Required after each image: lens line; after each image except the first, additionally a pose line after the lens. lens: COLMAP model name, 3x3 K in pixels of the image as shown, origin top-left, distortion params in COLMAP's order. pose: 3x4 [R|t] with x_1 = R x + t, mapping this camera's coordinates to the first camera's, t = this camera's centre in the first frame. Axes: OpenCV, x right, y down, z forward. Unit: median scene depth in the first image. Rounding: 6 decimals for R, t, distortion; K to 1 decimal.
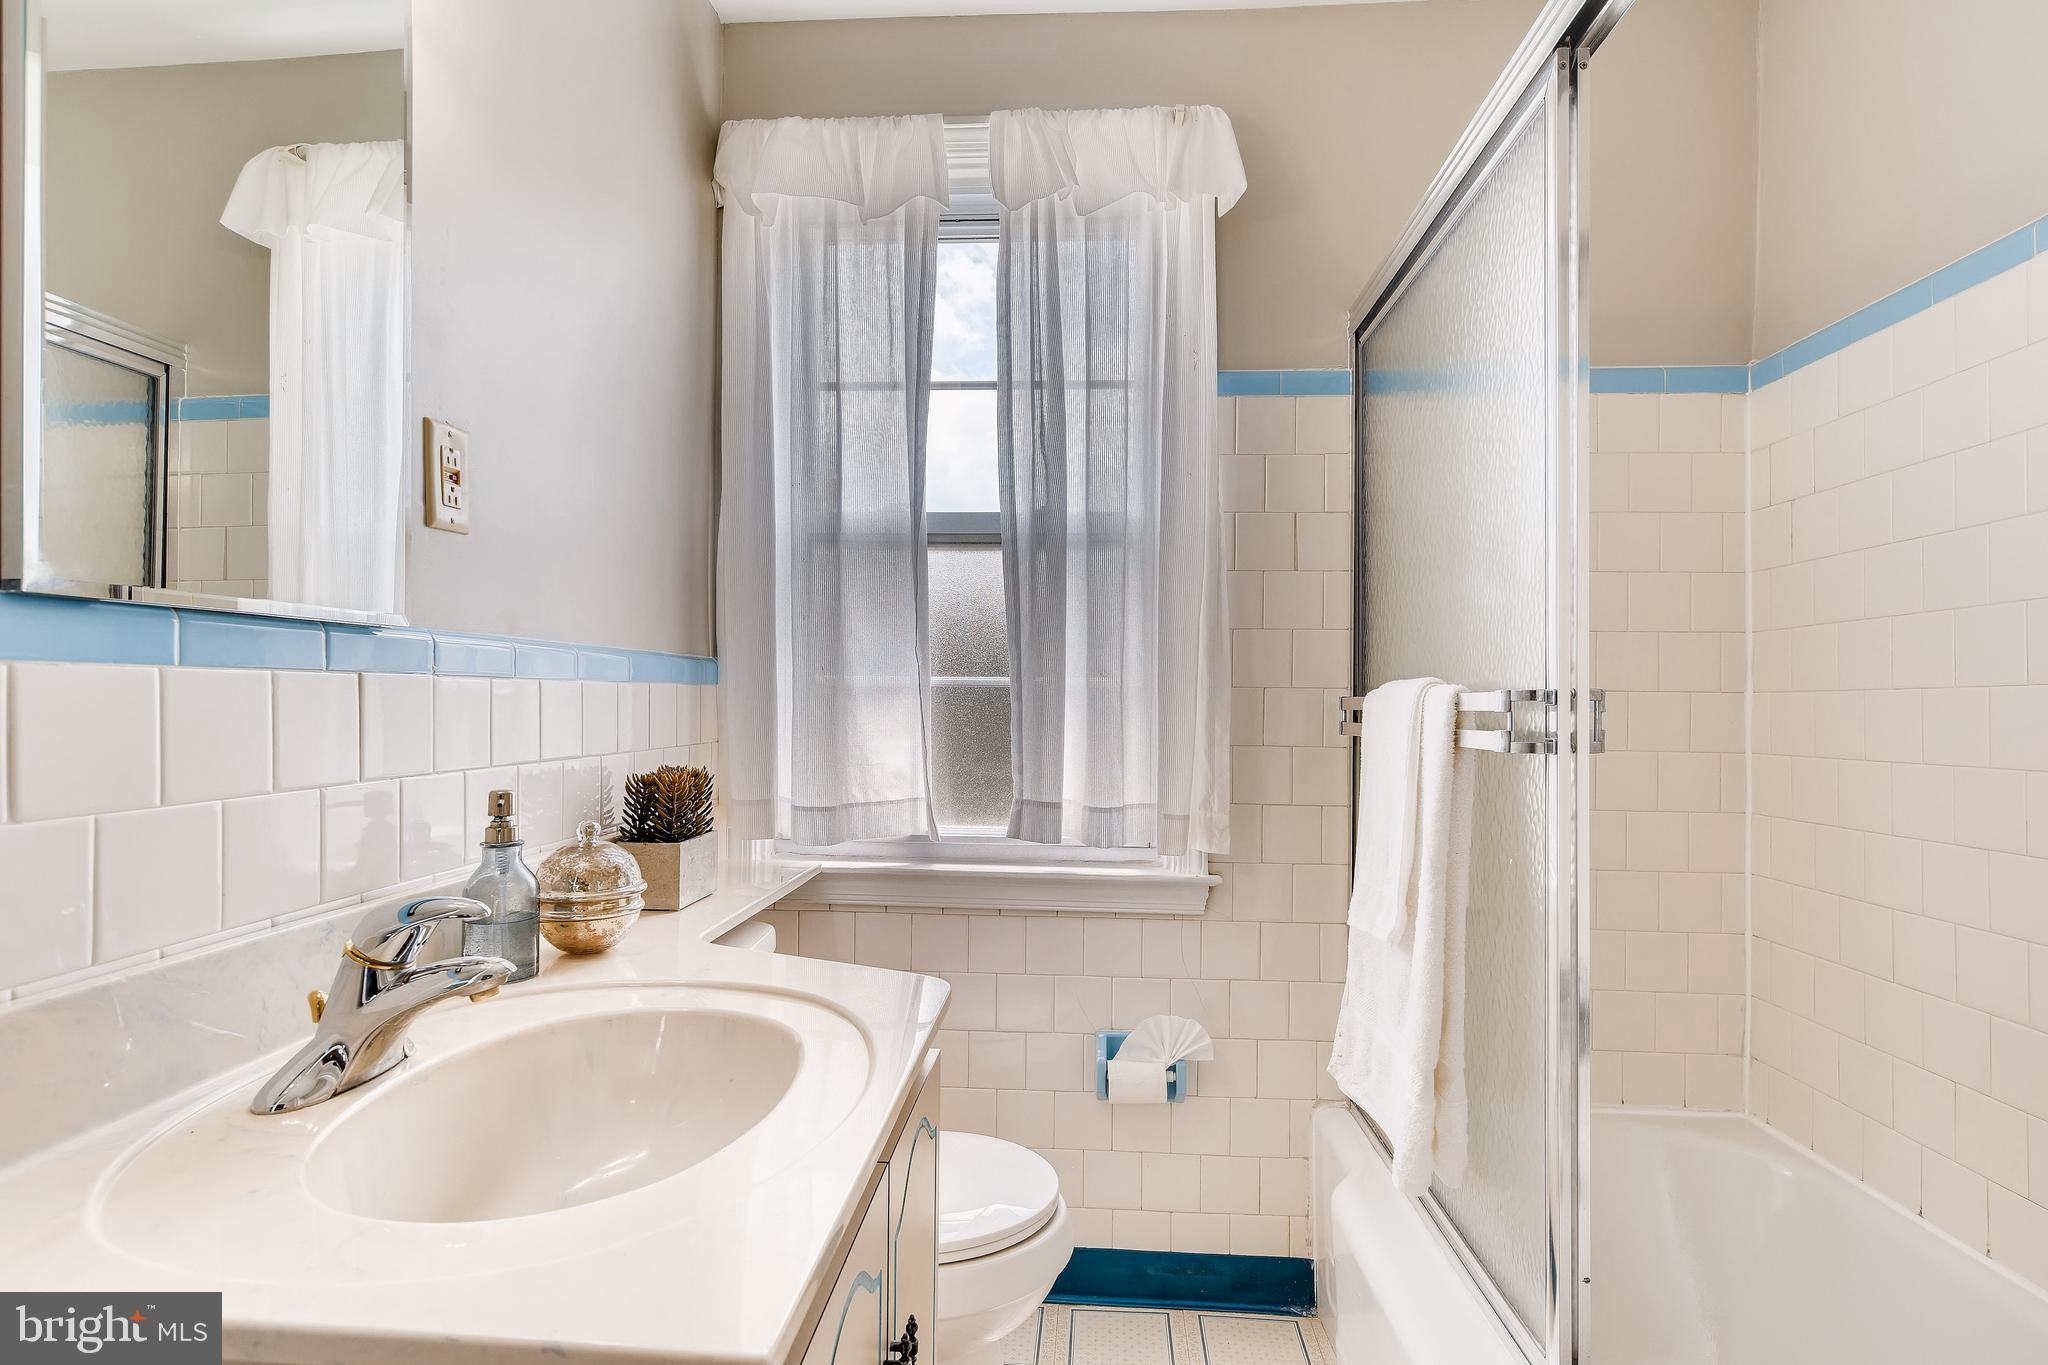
lens RADIAL K [[1039.7, 0, 1022.2], [0, 1039.7, 687.5], [0, 0, 1]] dist [0.001151, 0.001662]
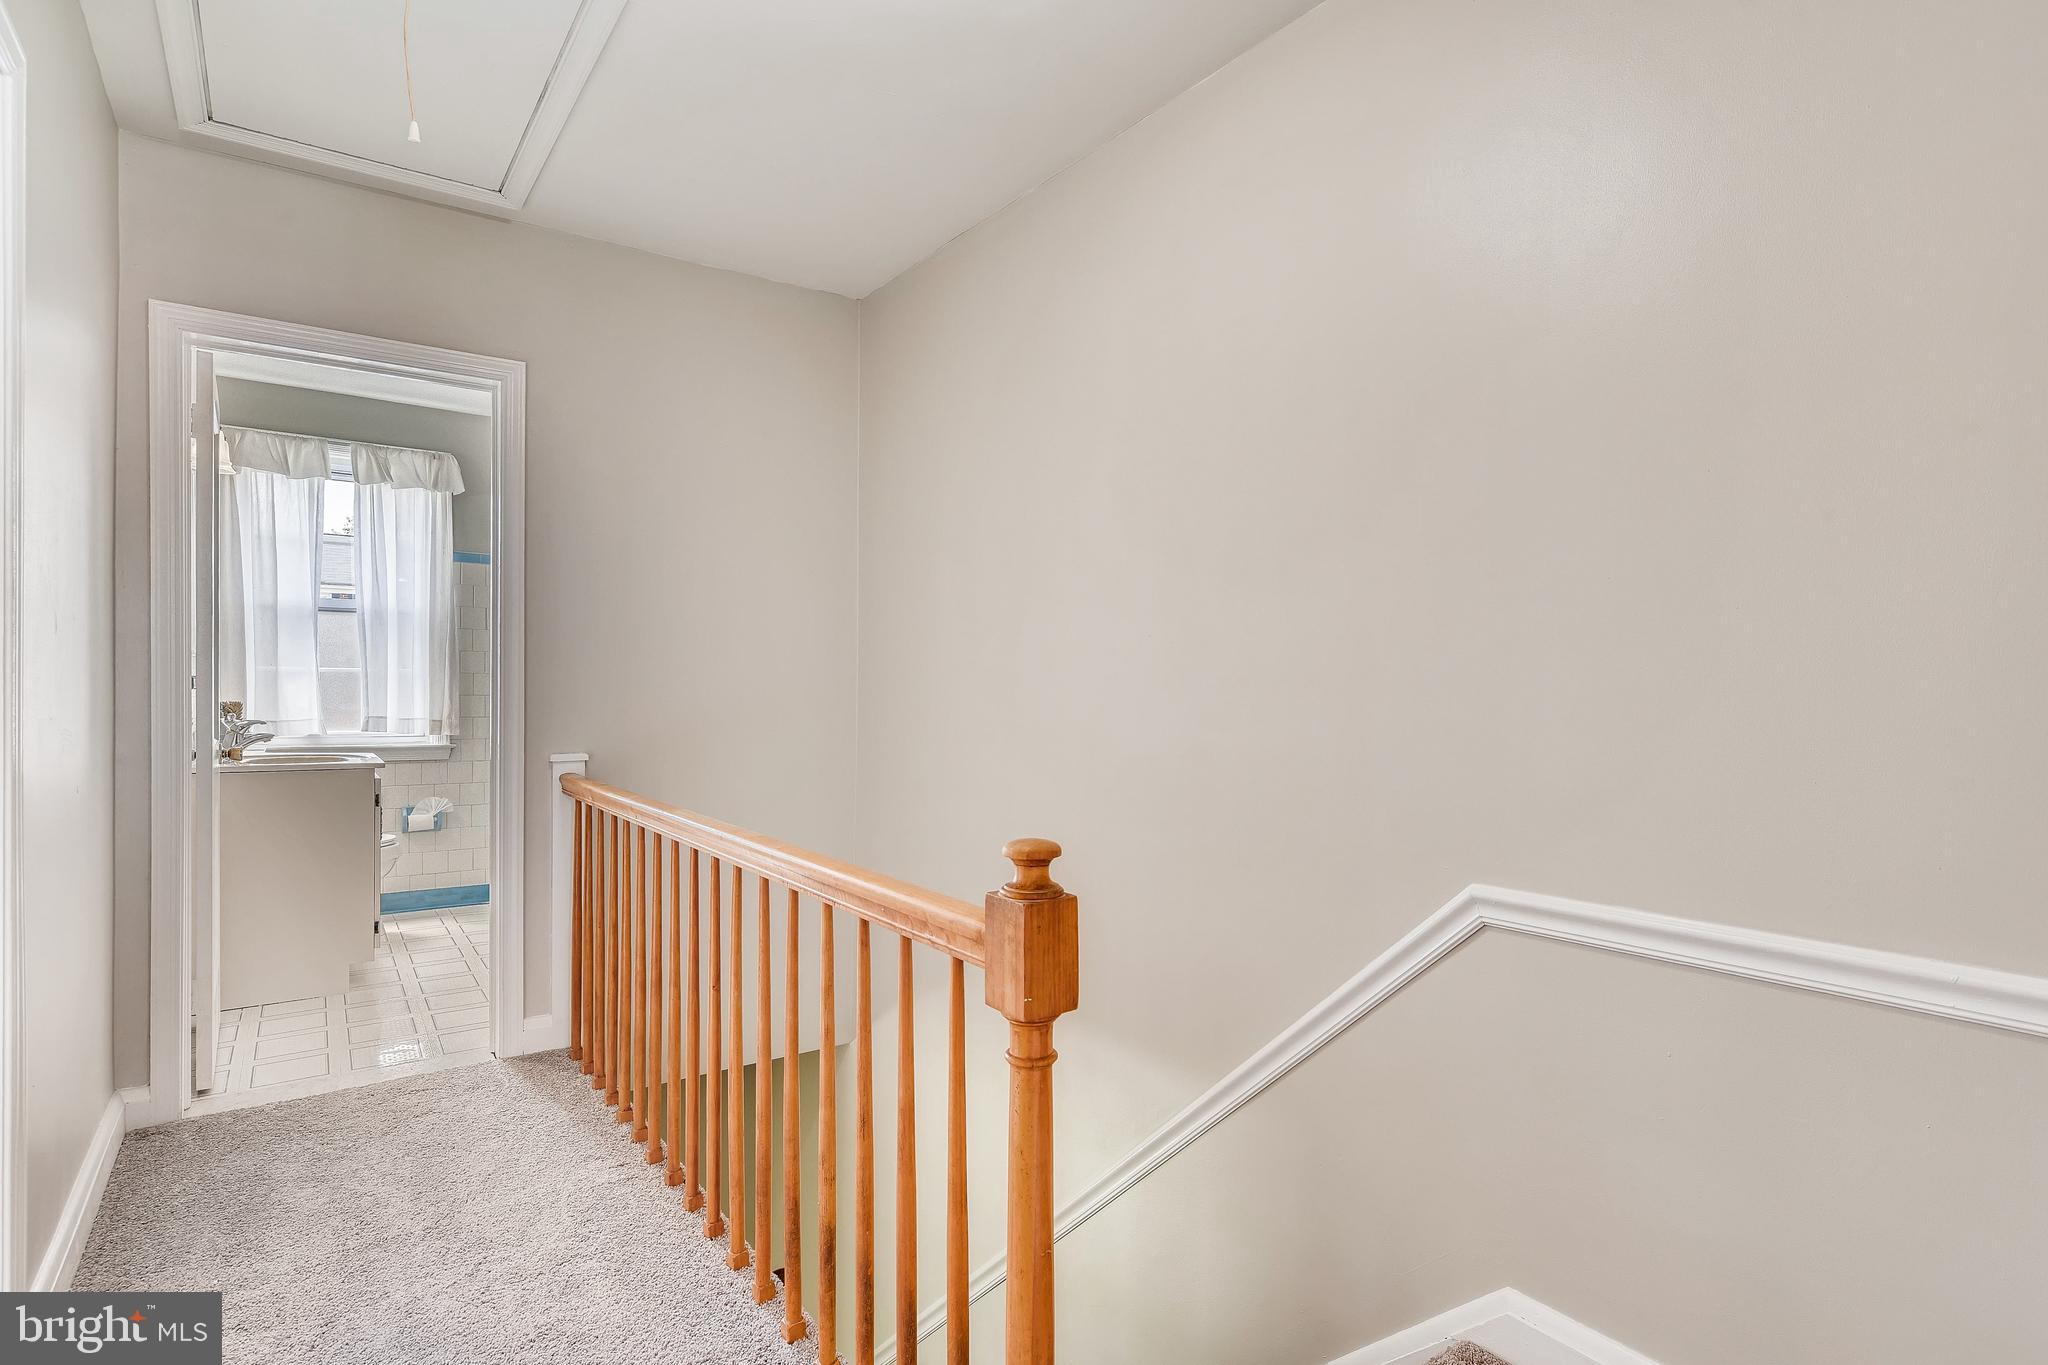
lens RADIAL K [[1039.7, 0, 1022.2], [0, 1039.7, 687.5], [0, 0, 1]] dist [0.001151, 0.001662]
pose [[0.767895, -0.005422, 0.640553, -0.398393], [0.001815, 0.999979, 0.006287, 0.024110], [-0.640573, -0.003665, 0.767888, -1.963692]]
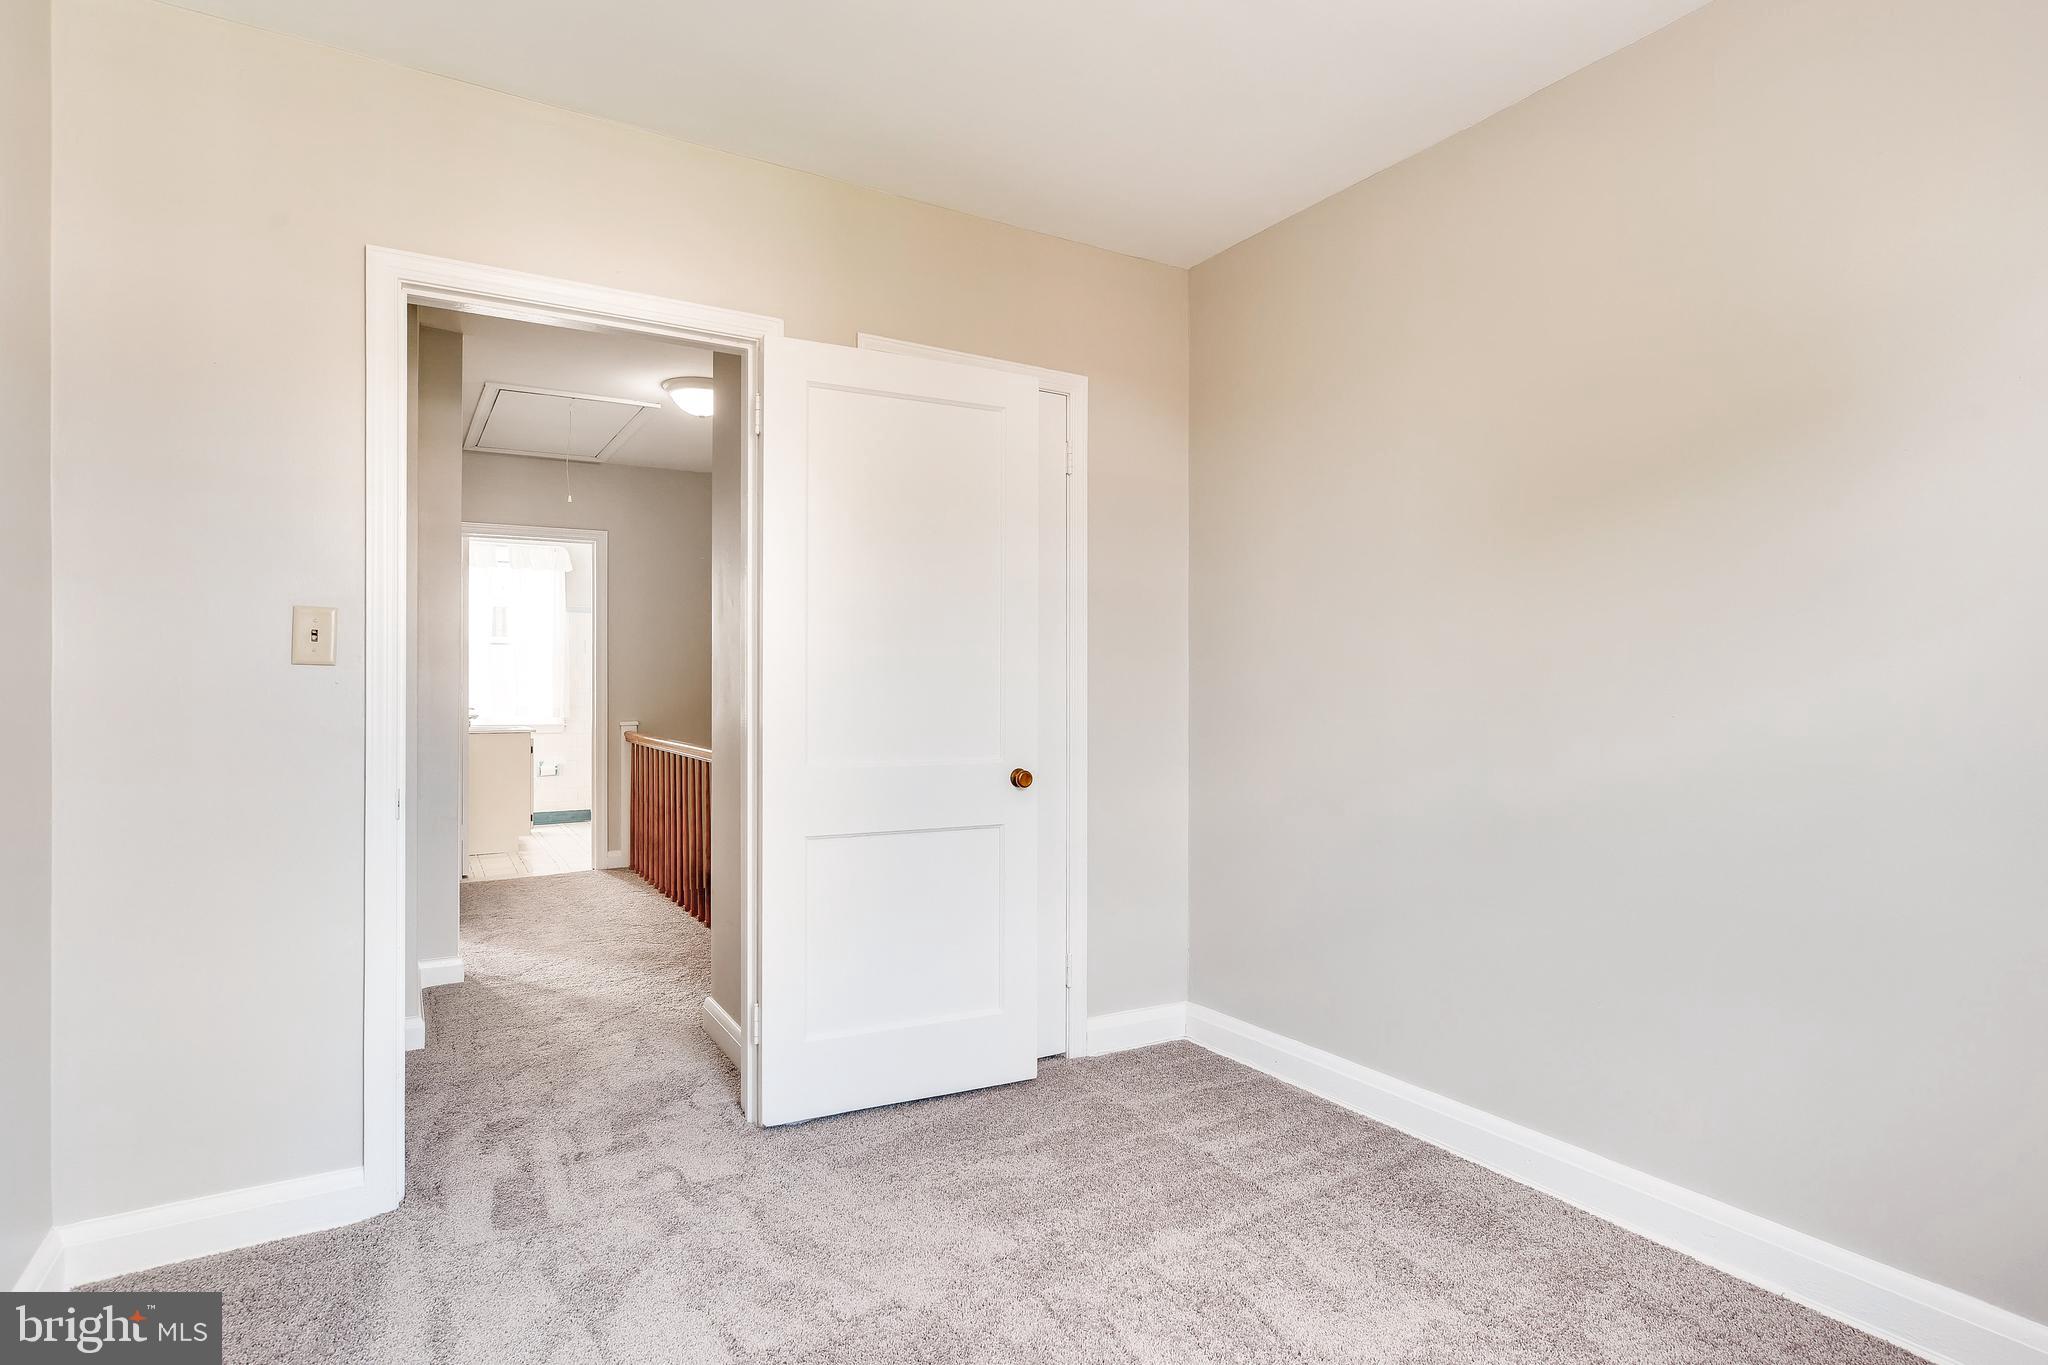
lens RADIAL K [[1039.7, 0, 1022.2], [0, 1039.7, 687.5], [0, 0, 1]] dist [0.001151, 0.001662]
pose [[0.809071, -0.006960, 0.587670, -0.828323], [0.002735, 0.999964, 0.008078, 0.001798], [-0.587705, -0.004928, 0.809060, -3.652680]]
